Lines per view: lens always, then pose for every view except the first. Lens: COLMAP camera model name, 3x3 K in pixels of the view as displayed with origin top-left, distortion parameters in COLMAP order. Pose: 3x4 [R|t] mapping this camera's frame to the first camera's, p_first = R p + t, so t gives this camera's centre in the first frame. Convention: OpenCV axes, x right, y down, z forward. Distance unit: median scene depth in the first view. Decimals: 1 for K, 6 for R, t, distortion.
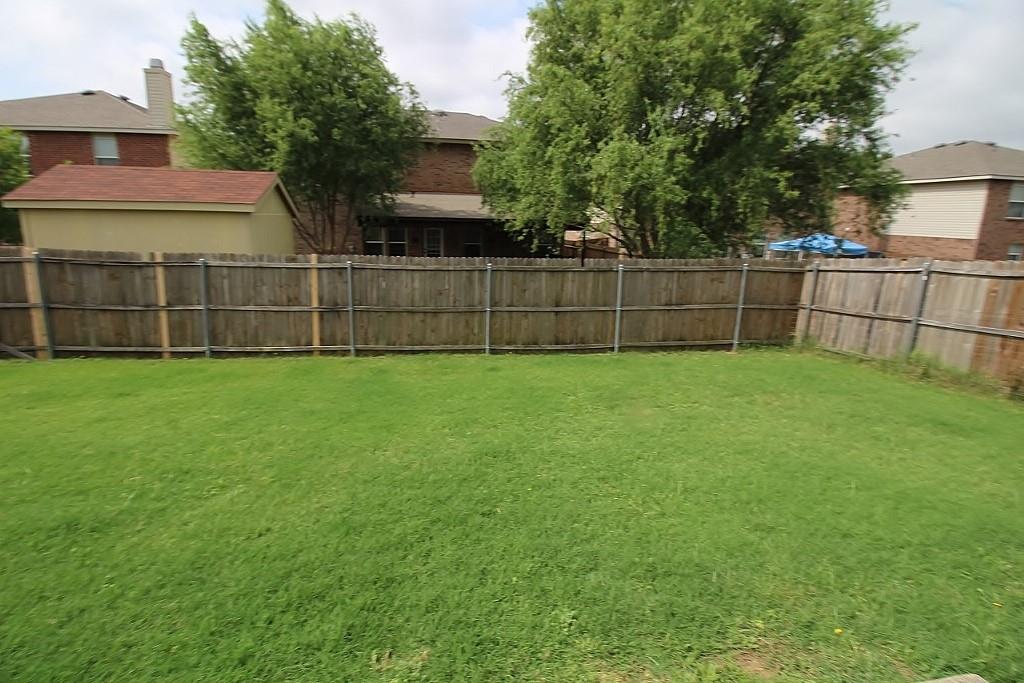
lens RADIAL K [[478.3, 0, 519.6], [0, 478.3, 329.8], [0, 0, 1]] dist [-0.000335, -0.010051]
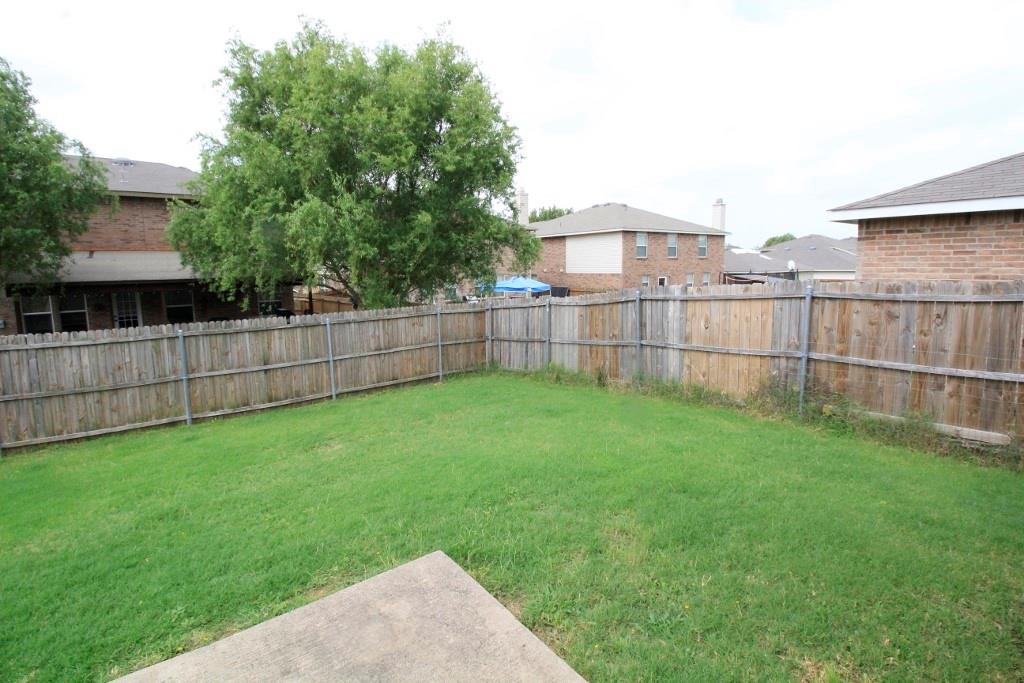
lens RADIAL K [[478.3, 0, 519.6], [0, 478.3, 329.8], [0, 0, 1]] dist [-0.000335, -0.010051]
pose [[0.881168, -0.101651, 0.461748, 0.093036], [0.143643, 0.988009, -0.056615, 0.012806], [-0.450456, 0.116214, 0.885203, -0.150688]]
